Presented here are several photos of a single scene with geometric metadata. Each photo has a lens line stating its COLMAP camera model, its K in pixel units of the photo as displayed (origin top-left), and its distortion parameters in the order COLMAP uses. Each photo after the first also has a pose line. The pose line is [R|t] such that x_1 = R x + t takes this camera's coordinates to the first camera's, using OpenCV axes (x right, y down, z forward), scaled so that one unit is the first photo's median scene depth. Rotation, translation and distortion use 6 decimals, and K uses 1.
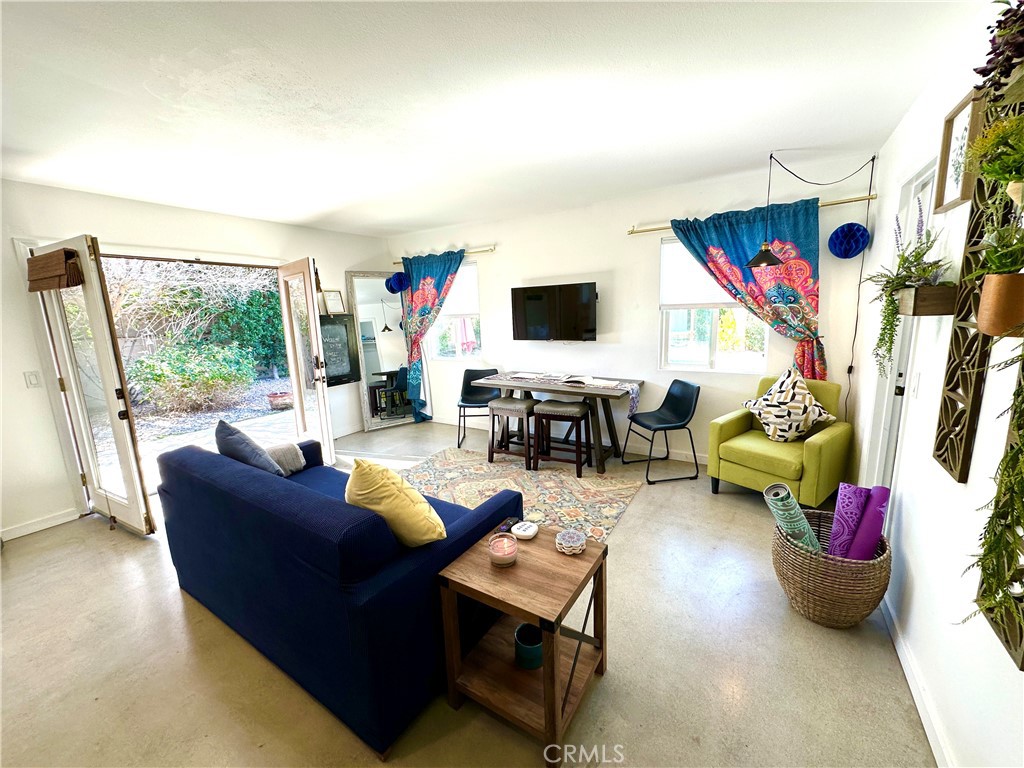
lens RADIAL K [[407.2, 0, 513.3], [0, 407.2, 382.5], [0, 0, 1]] dist [-0.004339, 0.000409]
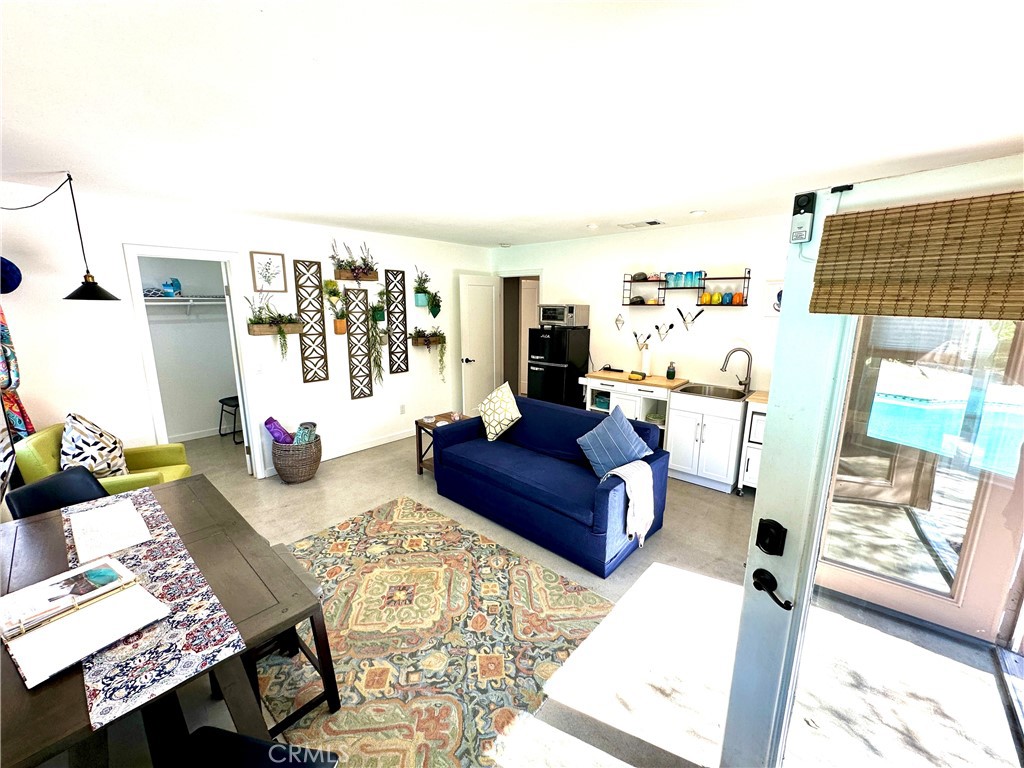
lens RADIAL K [[407.2, 0, 512.9], [0, 407.2, 381.6], [0, 0, 1]] dist [-0.004339, 0.000409]
pose [[-0.985576, -0.008301, 0.169030, -0.367619], [0.053233, 0.932891, 0.356202, -0.326052], [-0.160644, 0.360062, -0.918993, 1.454896]]
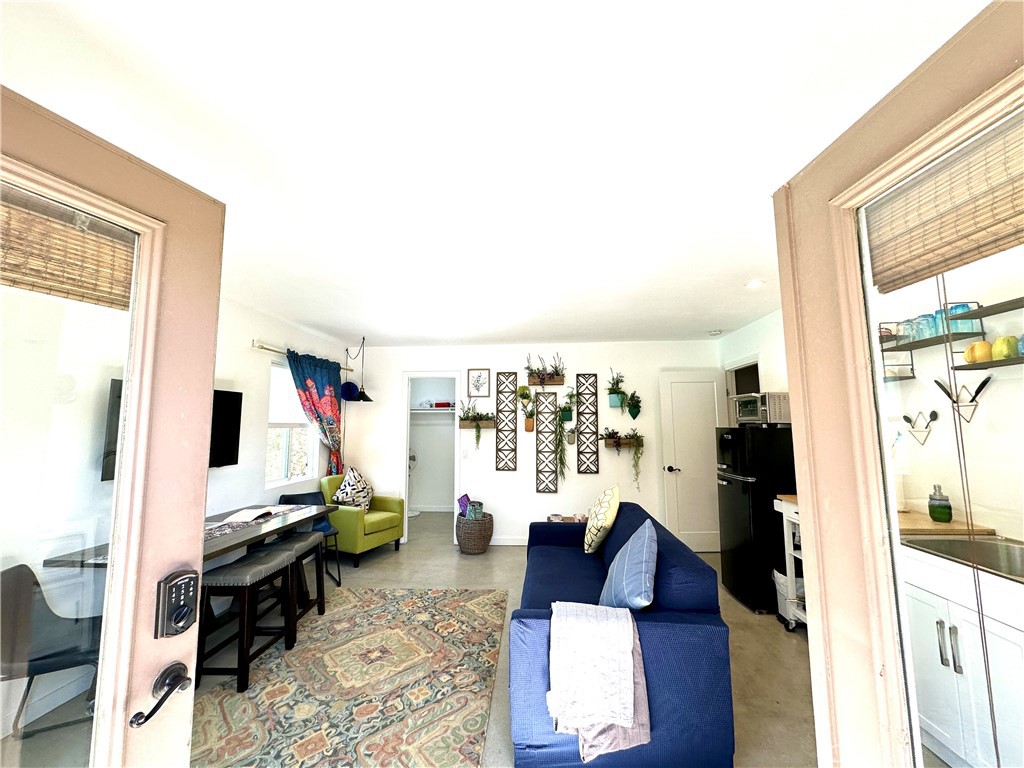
lens RADIAL K [[407.2, 0, 516.3], [0, 407.2, 385.4], [0, 0, 1]] dist [-0.004339, 0.000409]
pose [[-0.472924, 0.120861, 0.872775, -0.894370], [0.174542, 0.983768, -0.041653, -0.148126], [-0.863642, 0.132637, -0.486343, 1.042434]]
